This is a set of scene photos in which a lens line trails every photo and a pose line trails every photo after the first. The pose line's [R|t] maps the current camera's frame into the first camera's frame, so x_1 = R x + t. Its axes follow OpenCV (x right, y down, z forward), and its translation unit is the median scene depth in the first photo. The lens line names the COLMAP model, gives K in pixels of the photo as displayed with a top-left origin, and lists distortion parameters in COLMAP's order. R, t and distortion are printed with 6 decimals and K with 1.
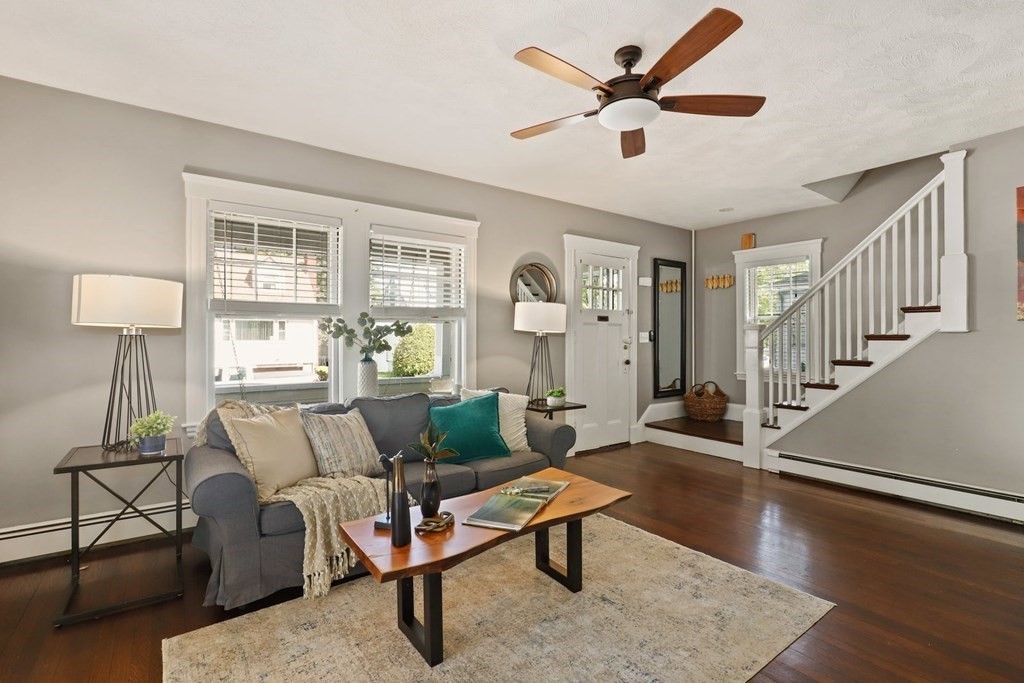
lens RADIAL K [[475.9, 0, 506.1], [0, 475.9, 340.7], [0, 0, 1]] dist [-0.016666, 0.004124]
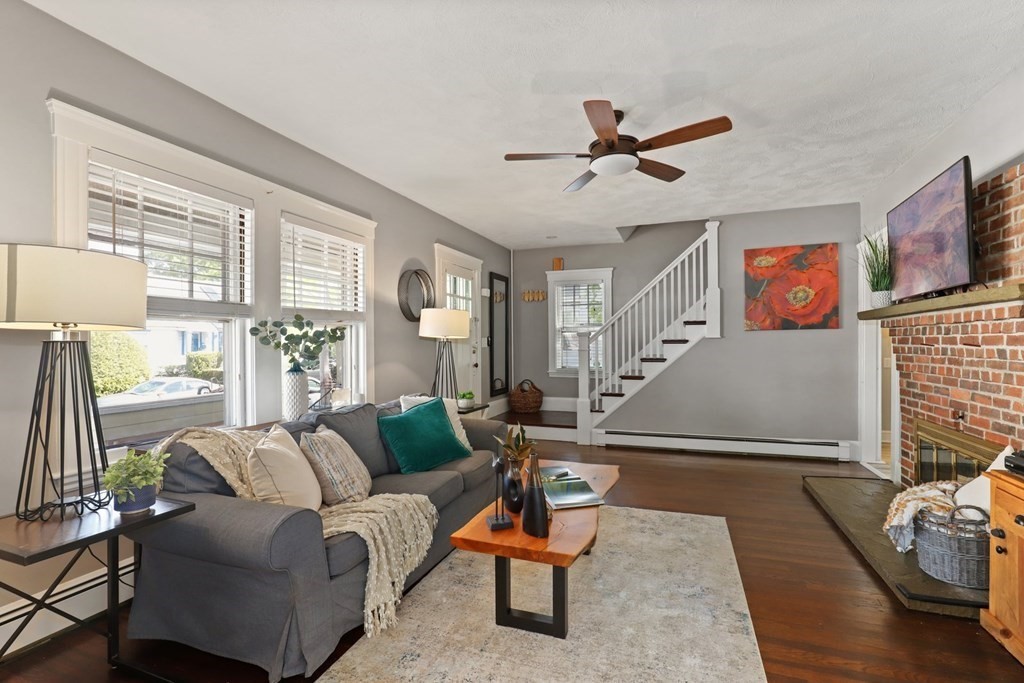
lens RADIAL K [[475.9, 0, 506.5], [0, 475.9, 346.6], [0, 0, 1]] dist [-0.016666, 0.004124]
pose [[0.831094, -0.009620, 0.556049, -0.391849], [0.009365, 0.999951, 0.003302, -0.000811], [-0.556054, 0.002463, 0.831143, 0.065736]]
